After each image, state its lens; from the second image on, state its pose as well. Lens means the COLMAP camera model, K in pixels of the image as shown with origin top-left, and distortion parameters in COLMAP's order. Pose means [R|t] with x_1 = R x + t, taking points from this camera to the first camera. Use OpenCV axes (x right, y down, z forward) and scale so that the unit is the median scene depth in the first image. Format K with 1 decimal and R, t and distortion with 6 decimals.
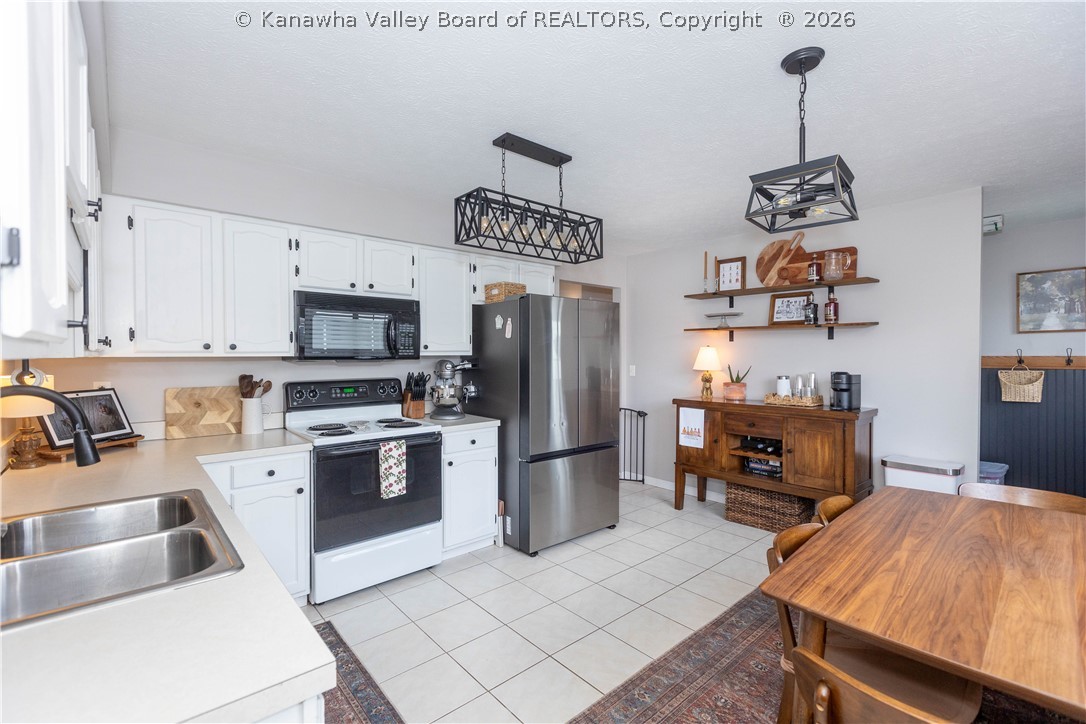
lens RADIAL K [[498.5, 0, 531.9], [0, 498.5, 357.4], [0, 0, 1]] dist [0.012454, -0.002069]
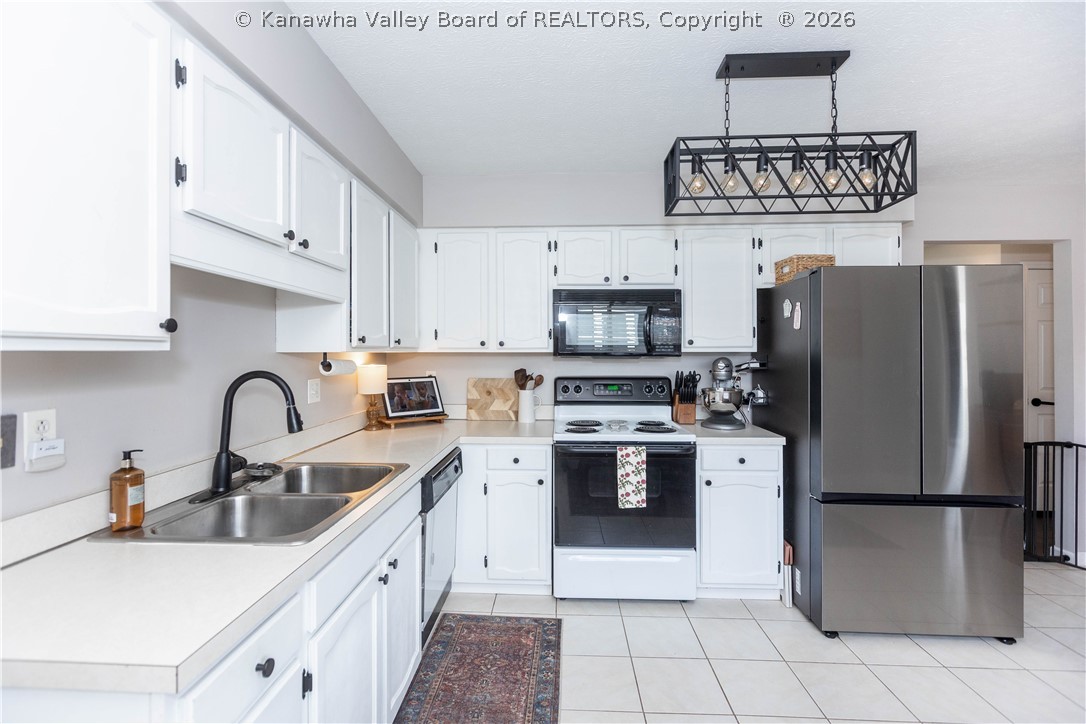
lens RADIAL K [[498.5, 0, 525.1], [0, 498.5, 348.1], [0, 0, 1]] dist [0.012454, -0.002069]
pose [[0.721170, -0.003428, -0.692750, 0.208041], [-0.006285, 0.999914, -0.011492, 0.001371], [0.692730, 0.012641, 0.721086, 0.207124]]
